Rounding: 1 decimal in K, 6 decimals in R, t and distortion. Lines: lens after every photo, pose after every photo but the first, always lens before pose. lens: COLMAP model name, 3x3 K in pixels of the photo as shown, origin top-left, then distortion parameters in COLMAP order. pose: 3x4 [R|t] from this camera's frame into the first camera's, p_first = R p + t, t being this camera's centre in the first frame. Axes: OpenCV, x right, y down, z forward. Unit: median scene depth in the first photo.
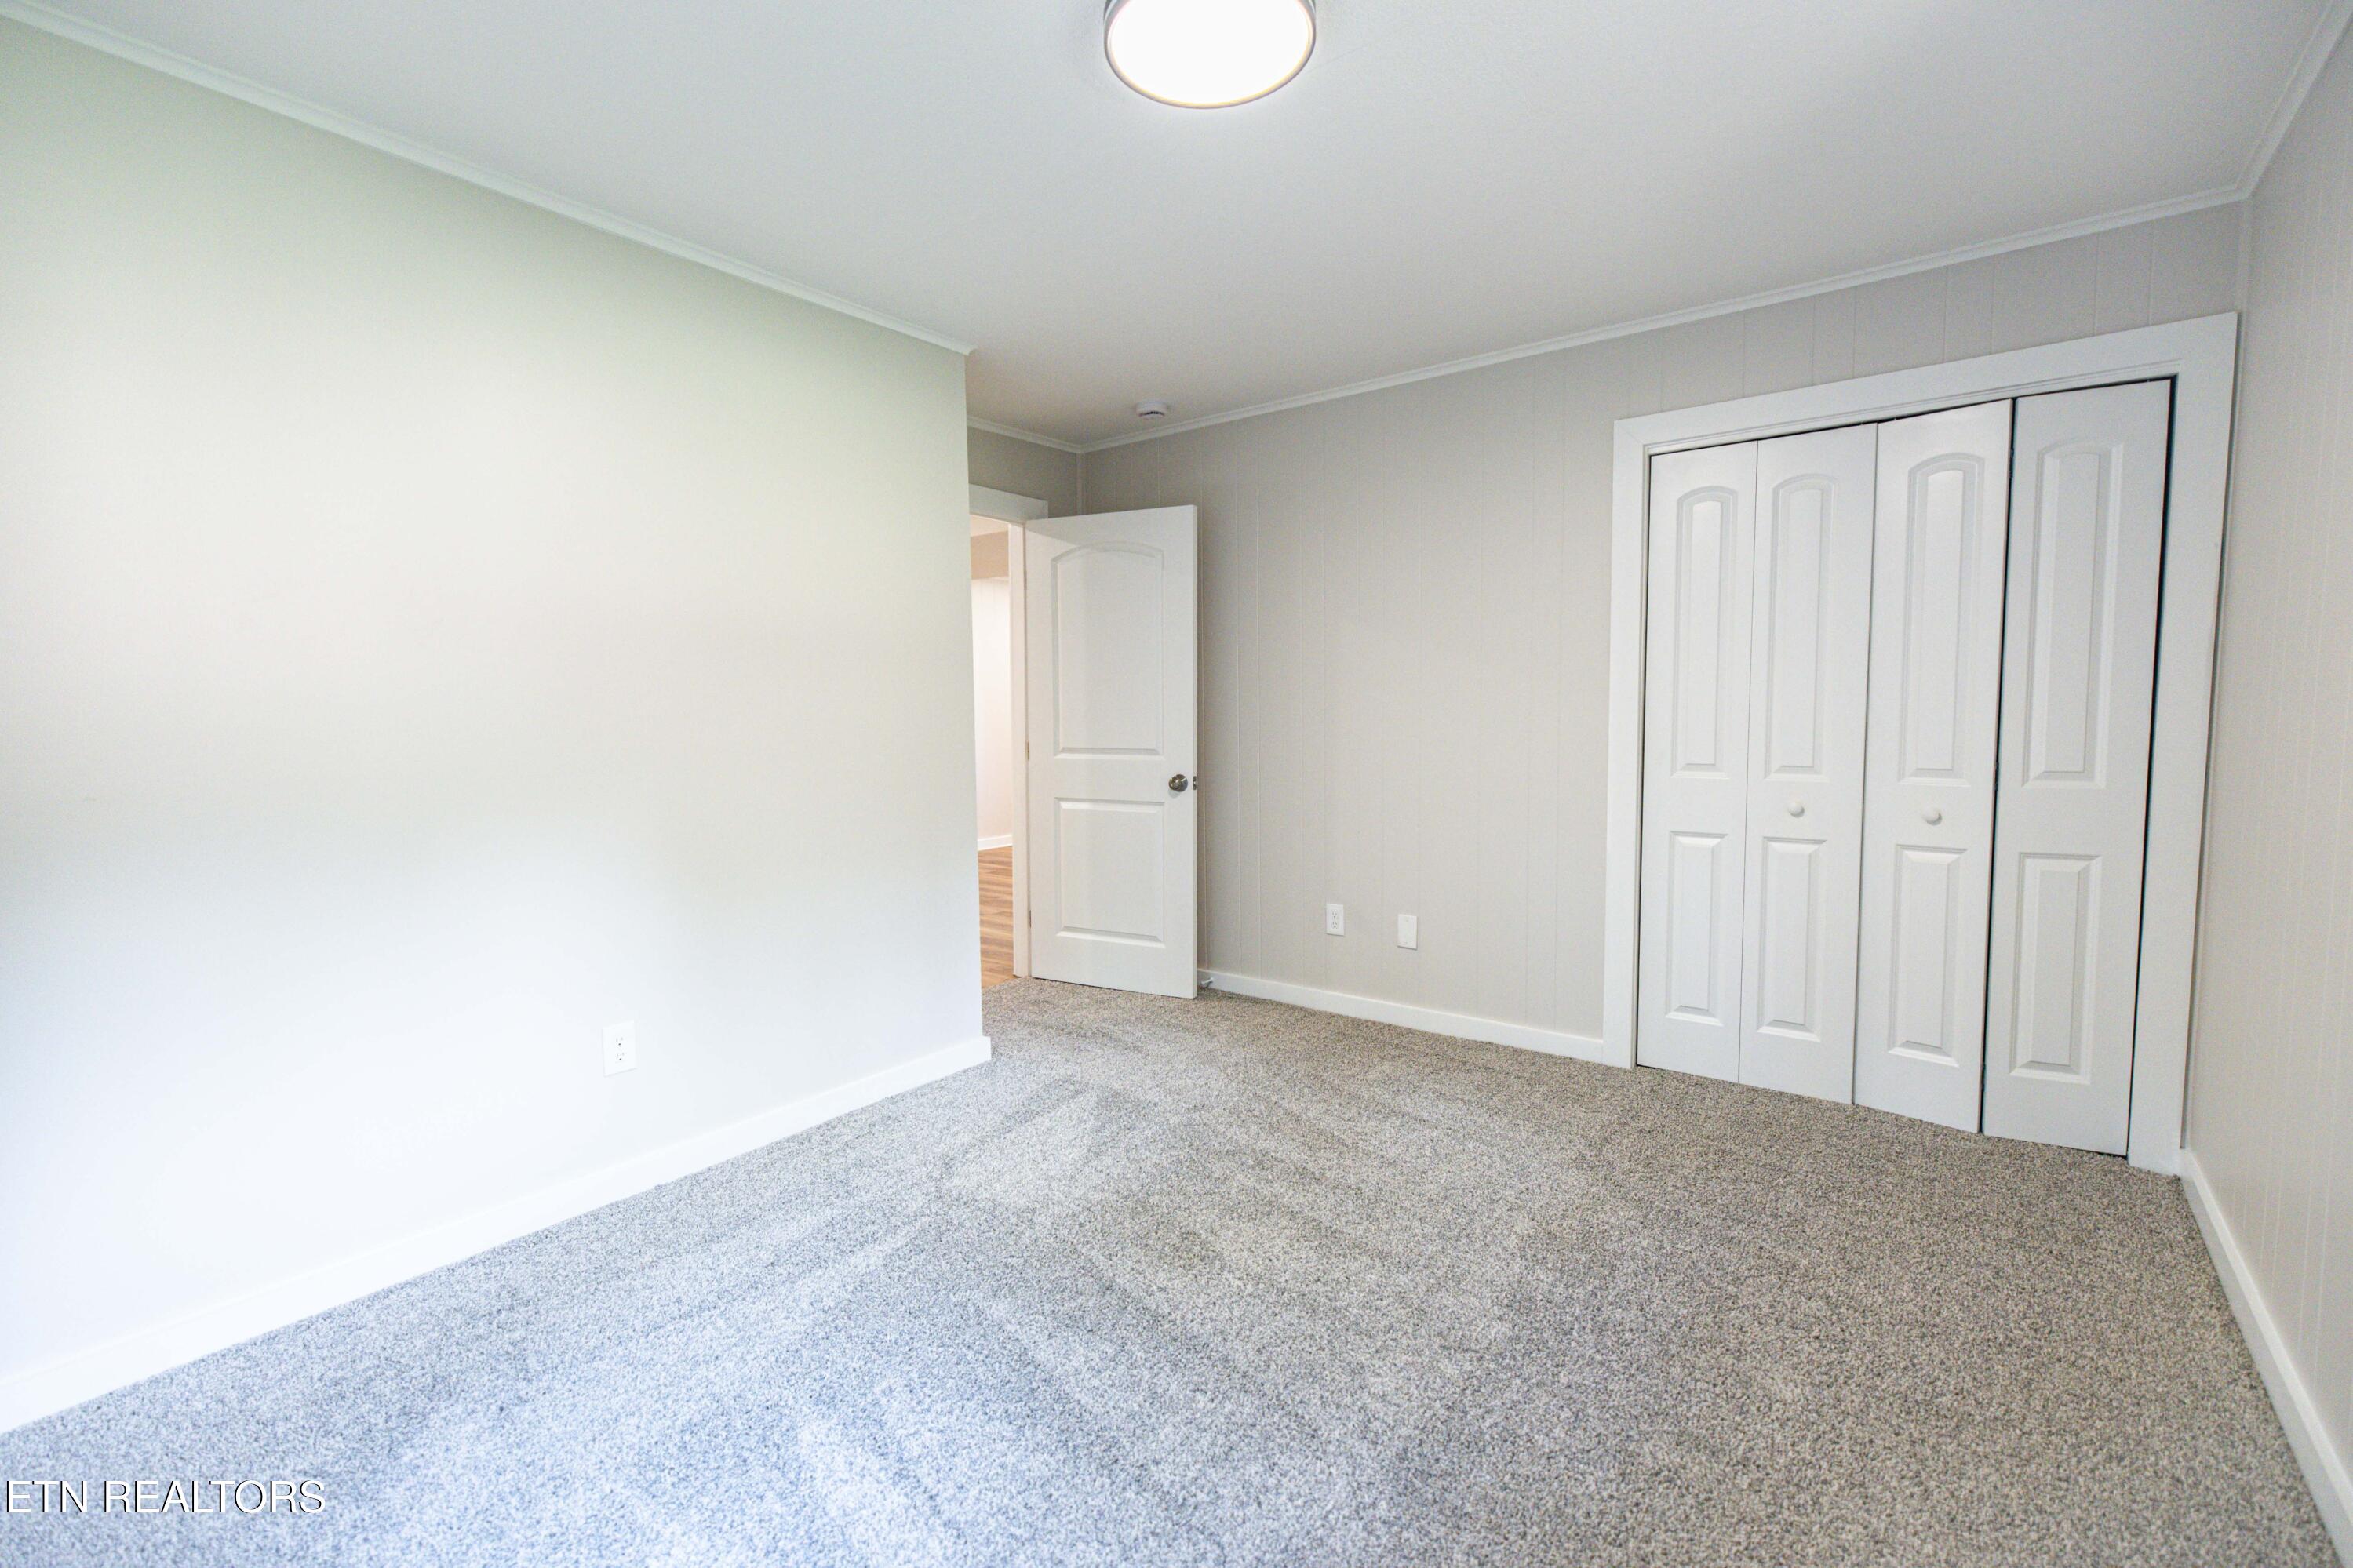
lens RADIAL K [[1018.8, 0, 1189.8], [0, 1018.8, 783.3], [0, 0, 1]] dist [0.001347, -0.000060]
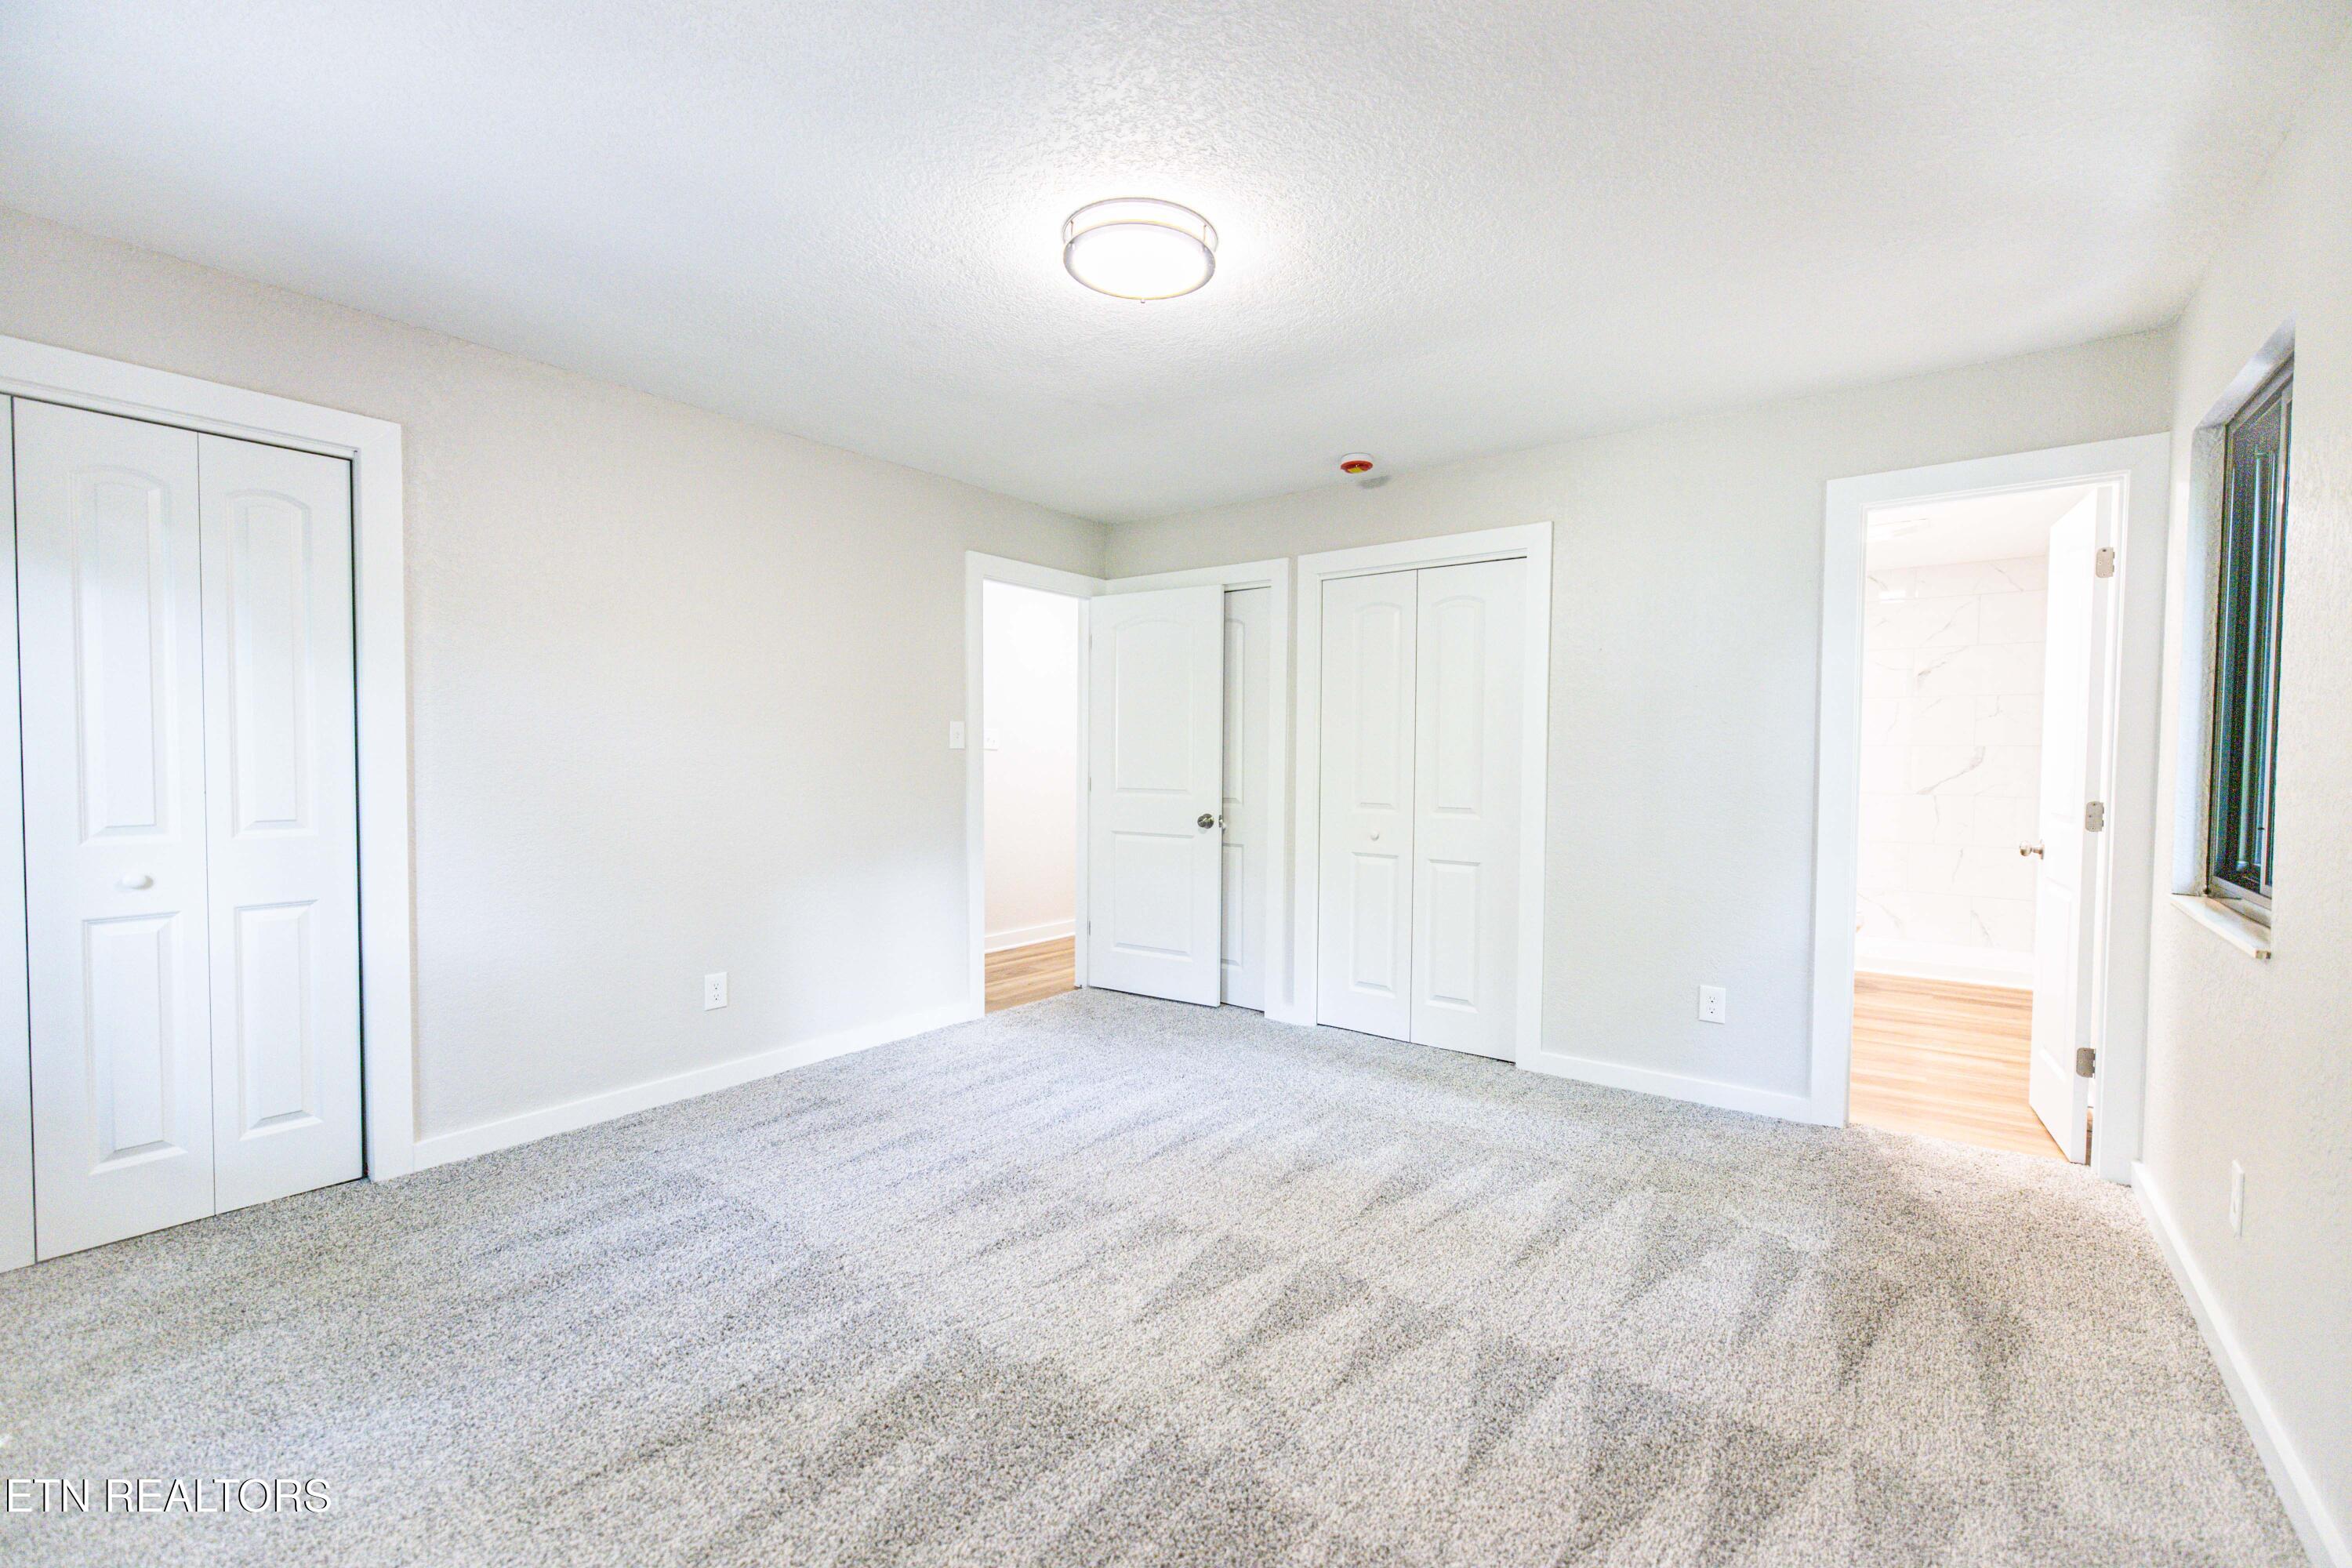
lens RADIAL K [[1018.5, 0, 1189.3], [0, 1018.5, 783.3], [0, 0, 1]] dist [0.001347, -0.000060]
pose [[-0.013058, -0.012309, 0.999839, -0.228473], [0.059292, 0.998155, 0.013063, -0.011611], [-0.998155, 0.059453, -0.012304, 0.178274]]
